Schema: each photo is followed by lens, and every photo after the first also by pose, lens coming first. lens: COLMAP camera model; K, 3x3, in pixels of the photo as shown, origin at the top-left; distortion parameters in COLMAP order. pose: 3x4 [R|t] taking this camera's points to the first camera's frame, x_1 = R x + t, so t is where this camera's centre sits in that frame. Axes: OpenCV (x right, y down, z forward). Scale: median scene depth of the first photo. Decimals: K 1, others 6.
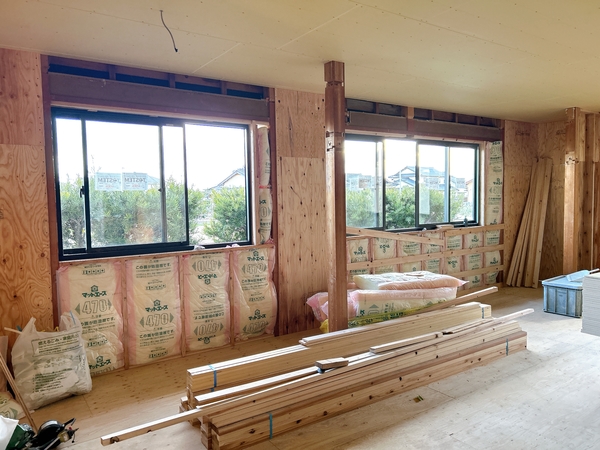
lens RADIAL K [[448.4, 0, 296.8], [0, 448.4, 224.3], [0, 0, 1]] dist [0.054991, -0.045104]
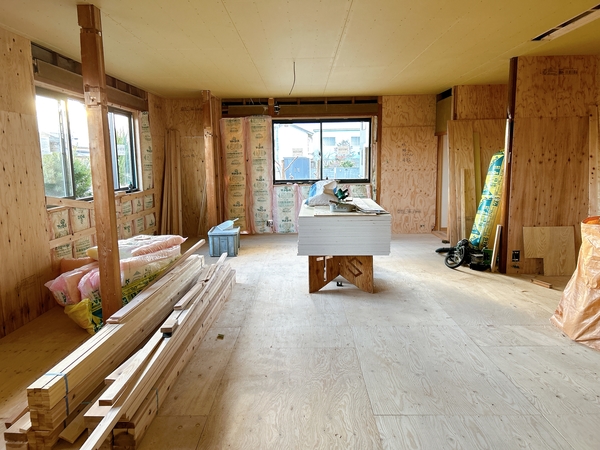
lens RADIAL K [[448.4, 0, 295.1], [0, 448.4, 222.3], [0, 0, 1]] dist [0.054991, -0.045104]
pose [[0.577955, -0.106034, 0.809150, -0.306415], [0.056816, 0.994345, 0.089720, 0.002419], [-0.814088, -0.005881, 0.580712, 0.106942]]
